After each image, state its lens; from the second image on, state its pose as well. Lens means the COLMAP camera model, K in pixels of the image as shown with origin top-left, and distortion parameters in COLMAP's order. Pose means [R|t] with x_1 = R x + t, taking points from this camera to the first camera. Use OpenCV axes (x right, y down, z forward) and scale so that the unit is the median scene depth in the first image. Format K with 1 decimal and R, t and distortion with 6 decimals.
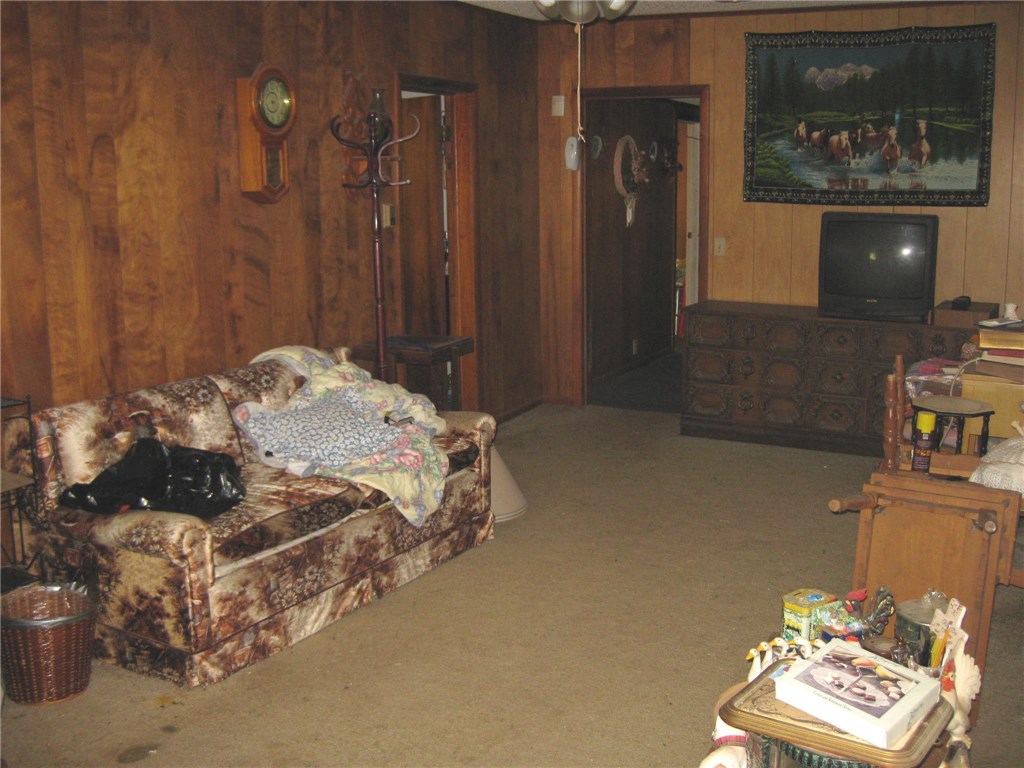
lens RADIAL K [[1145.5, 0, 512.7], [0, 1145.5, 379.8], [0, 0, 1]] dist [-0.116815, 0.000000]
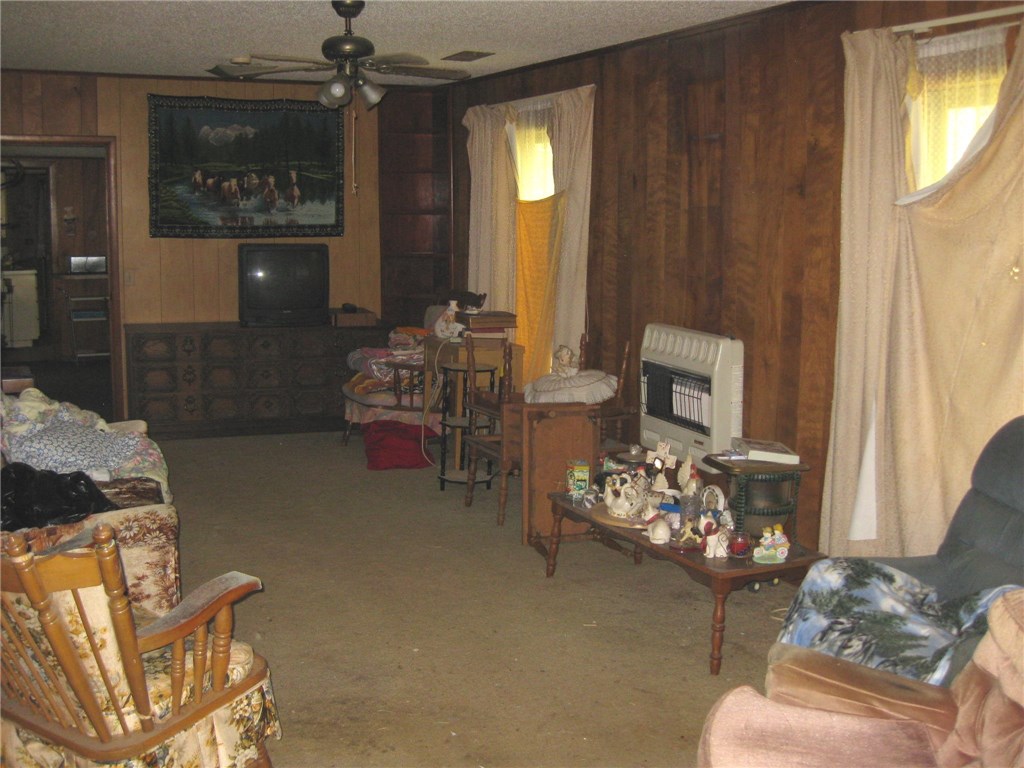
lens RADIAL K [[1145.5, 0, 511.7], [0, 1145.5, 386.1], [0, 0, 1]] dist [-0.116815, 0.000000]
pose [[0.633967, -0.106987, 0.765924, -0.493306], [0.127115, 0.991330, 0.033258, 0.003263], [-0.762842, 0.076276, 0.642071, -0.017156]]
